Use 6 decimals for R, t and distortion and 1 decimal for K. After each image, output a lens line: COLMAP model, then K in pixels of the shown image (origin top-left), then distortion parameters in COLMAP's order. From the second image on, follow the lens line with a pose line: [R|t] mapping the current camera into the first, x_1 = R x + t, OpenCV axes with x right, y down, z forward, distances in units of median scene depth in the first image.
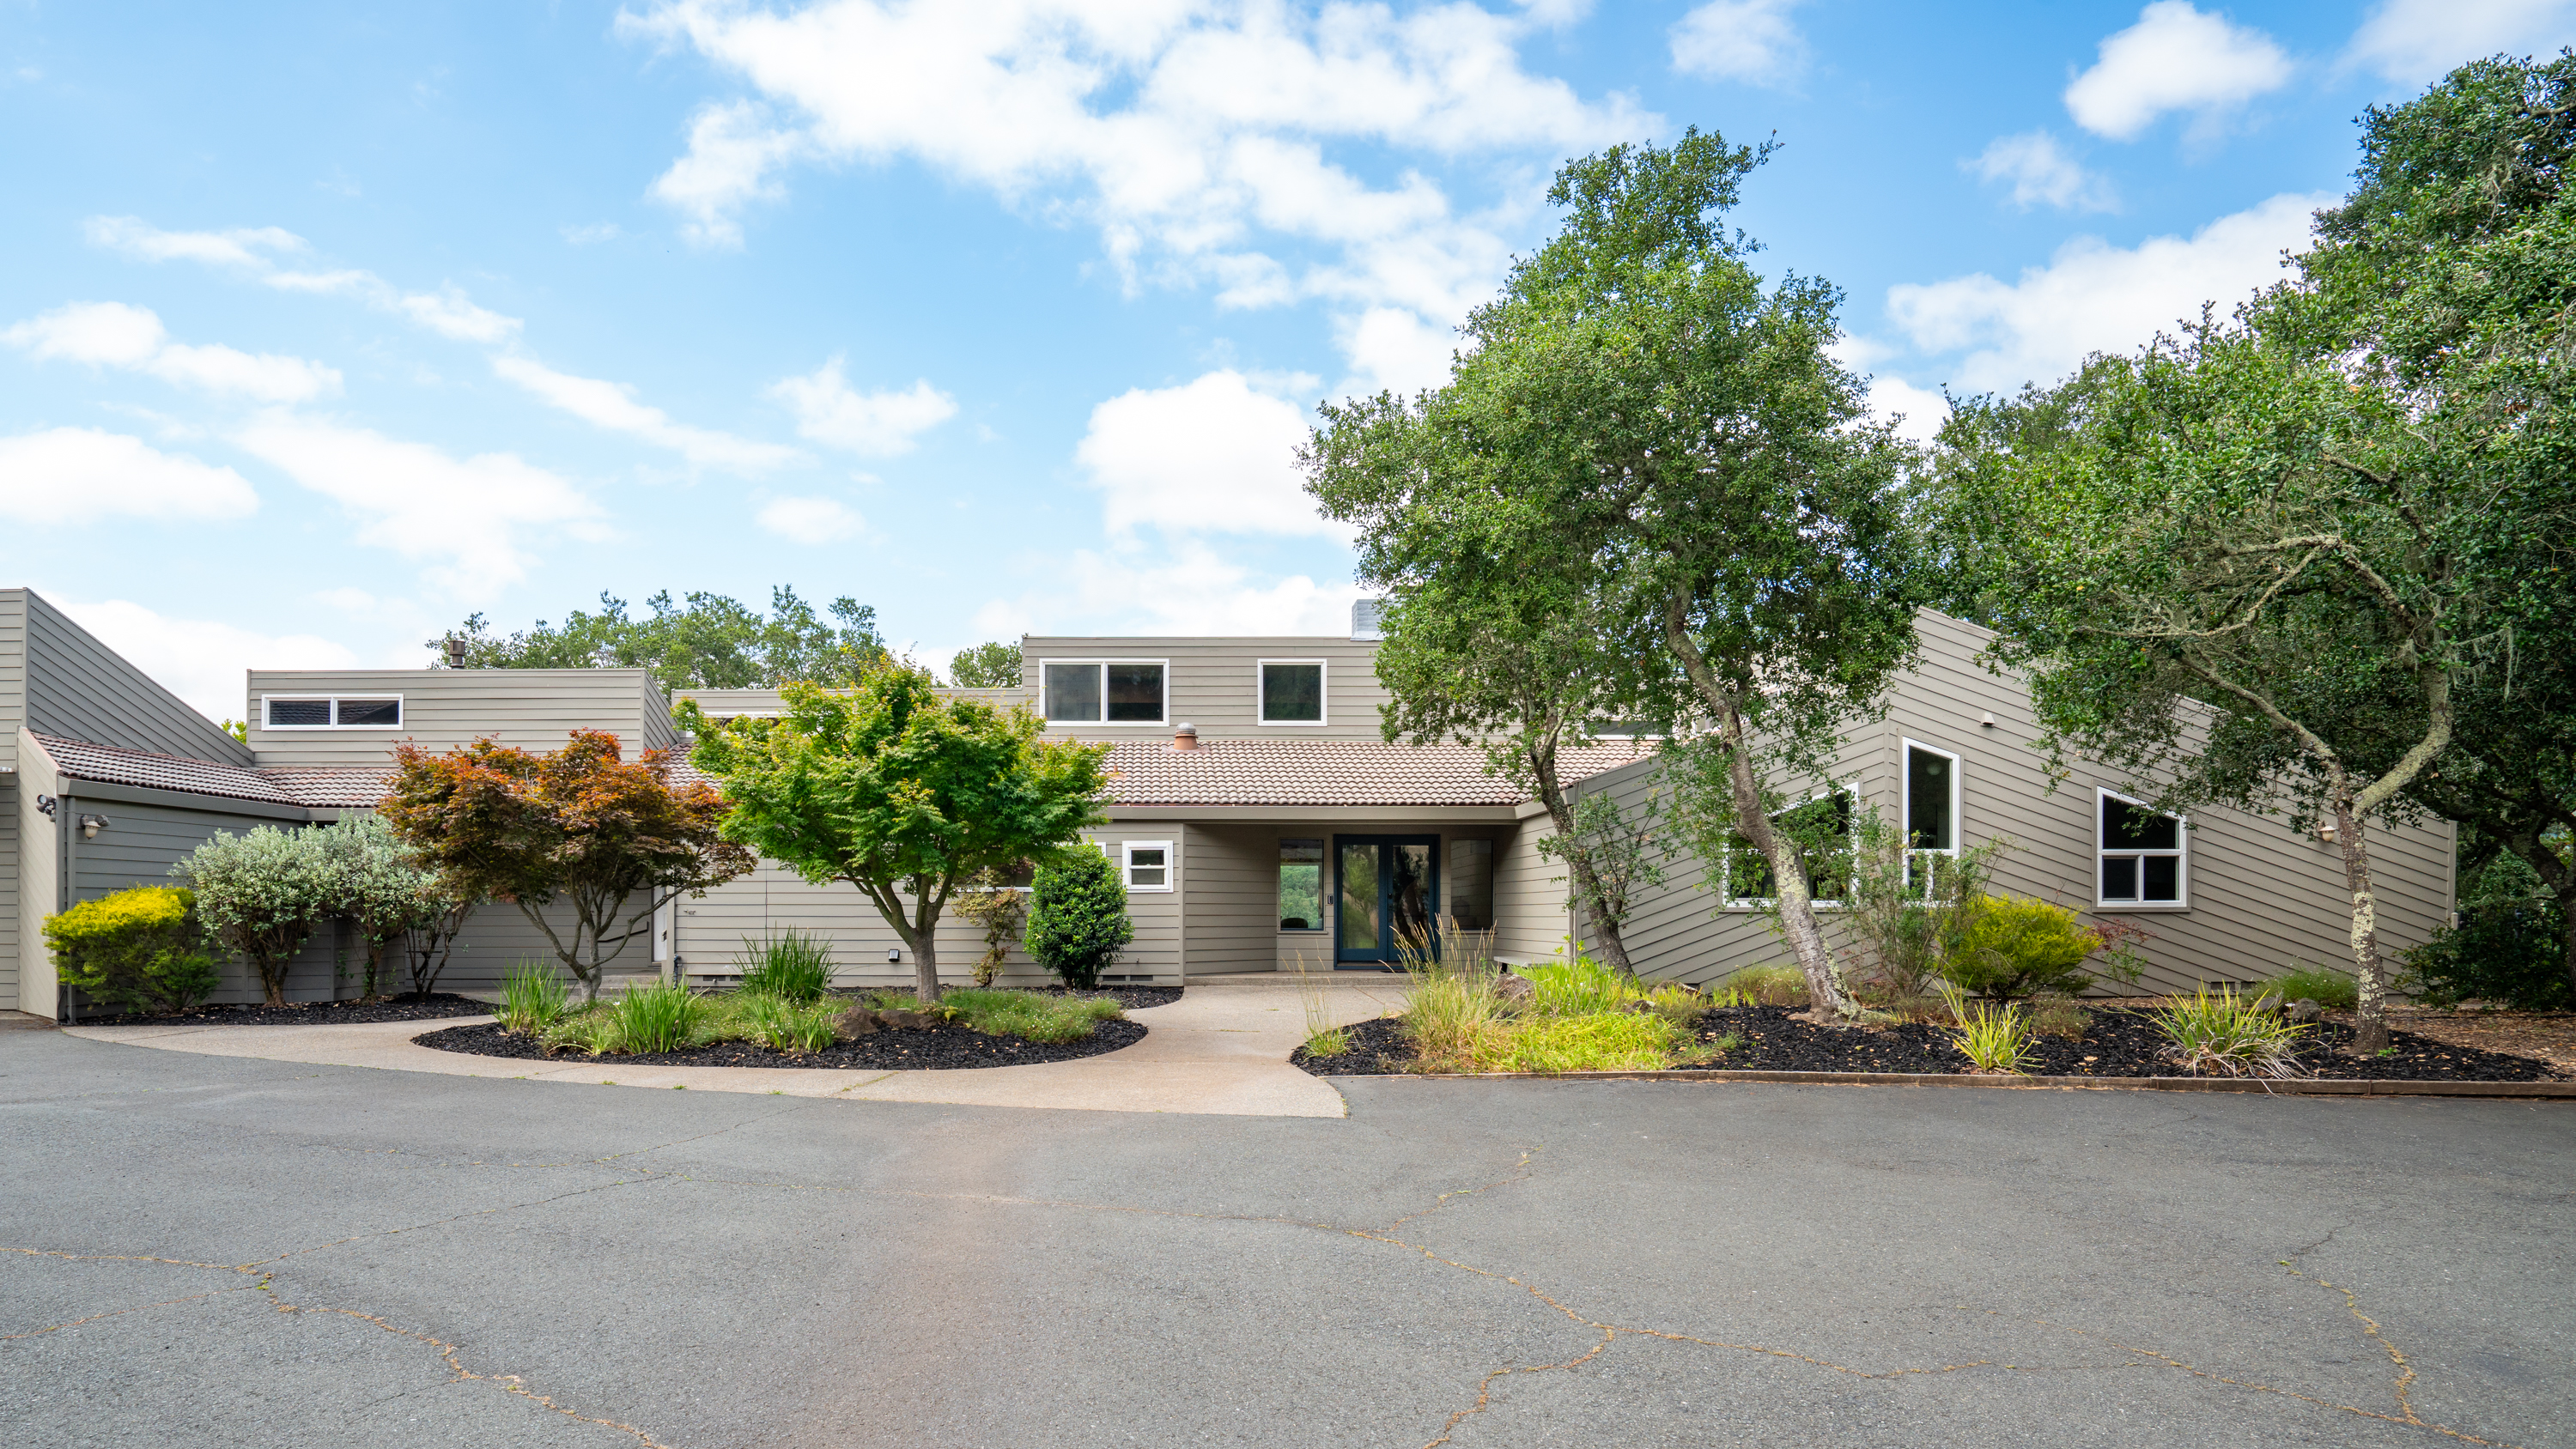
lens RADIAL K [[1353.4, 0, 1193.7], [0, 1353.4, 938.7], [0, 0, 1]] dist [-0.022460, 0.002398]
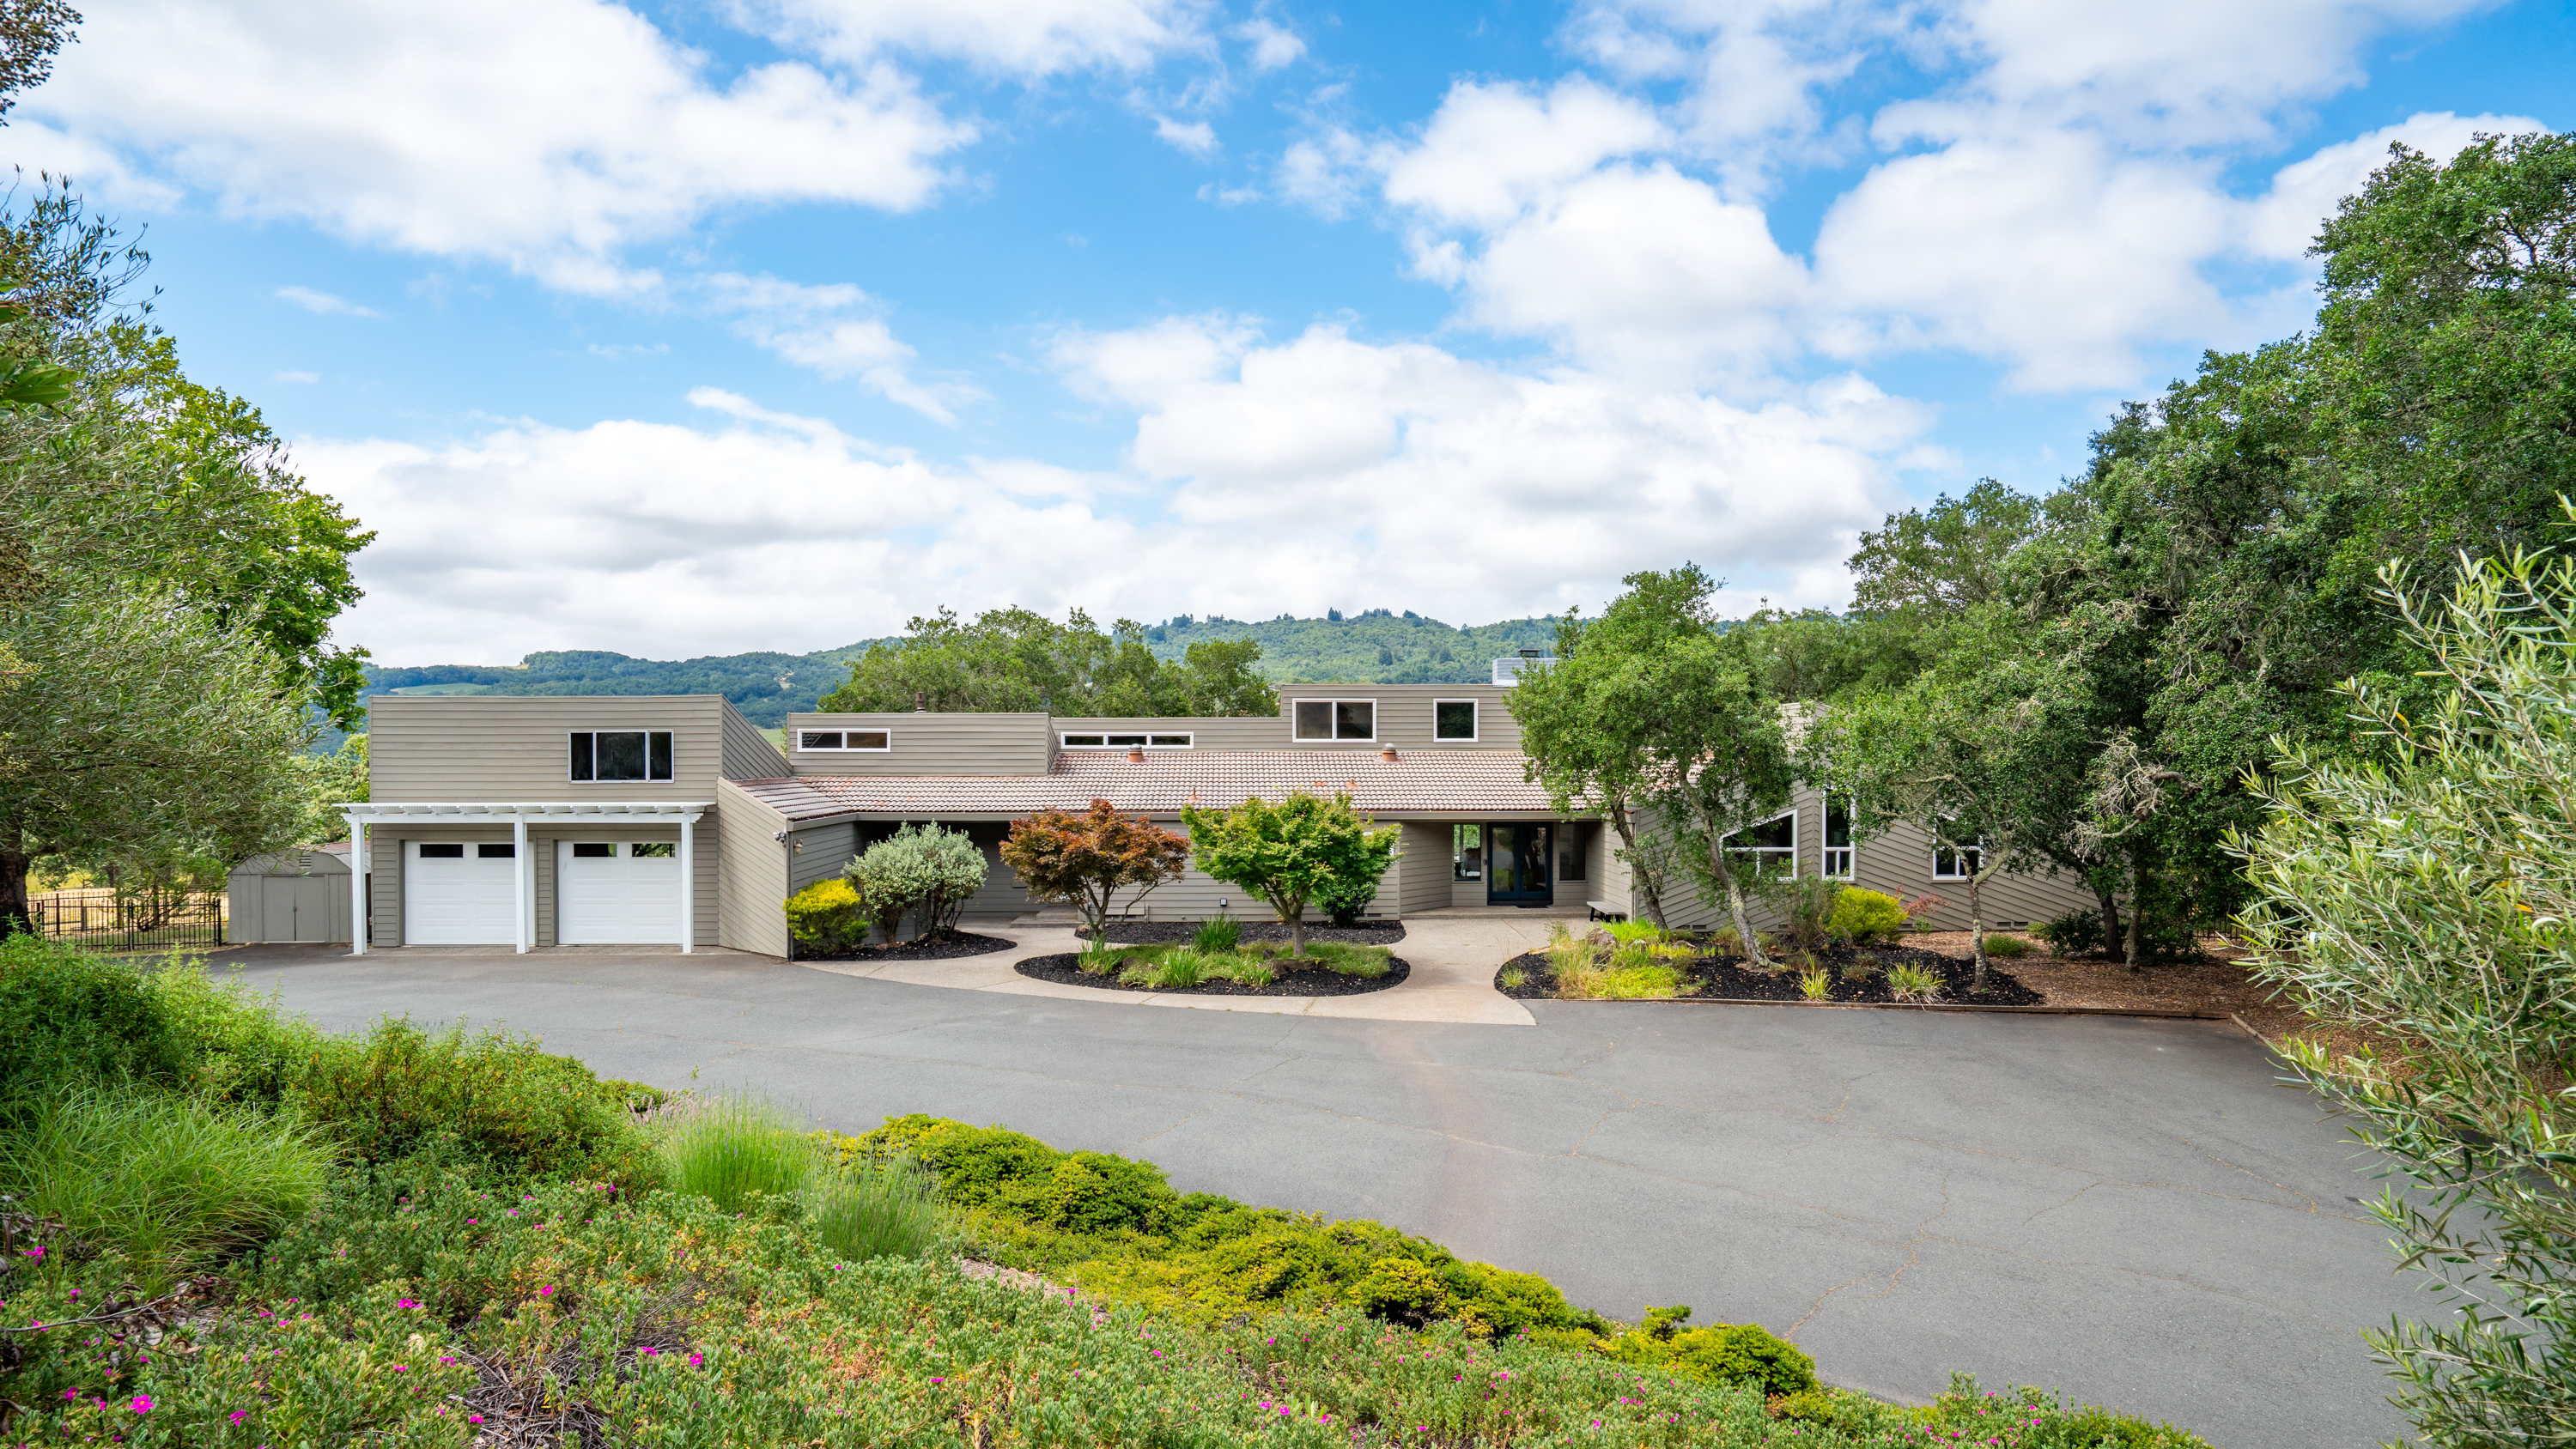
lens RADIAL K [[1448.1, 0, 1290.7], [0, 1448.1, 737.8], [0, 0, 1]] dist [-0.032508, -0.000190]
pose [[0.999404, -0.000212, 0.034516, -0.299410], [0.000455, 0.999975, -0.007025, -0.261651], [-0.034514, 0.007036, 0.999379, -1.125117]]
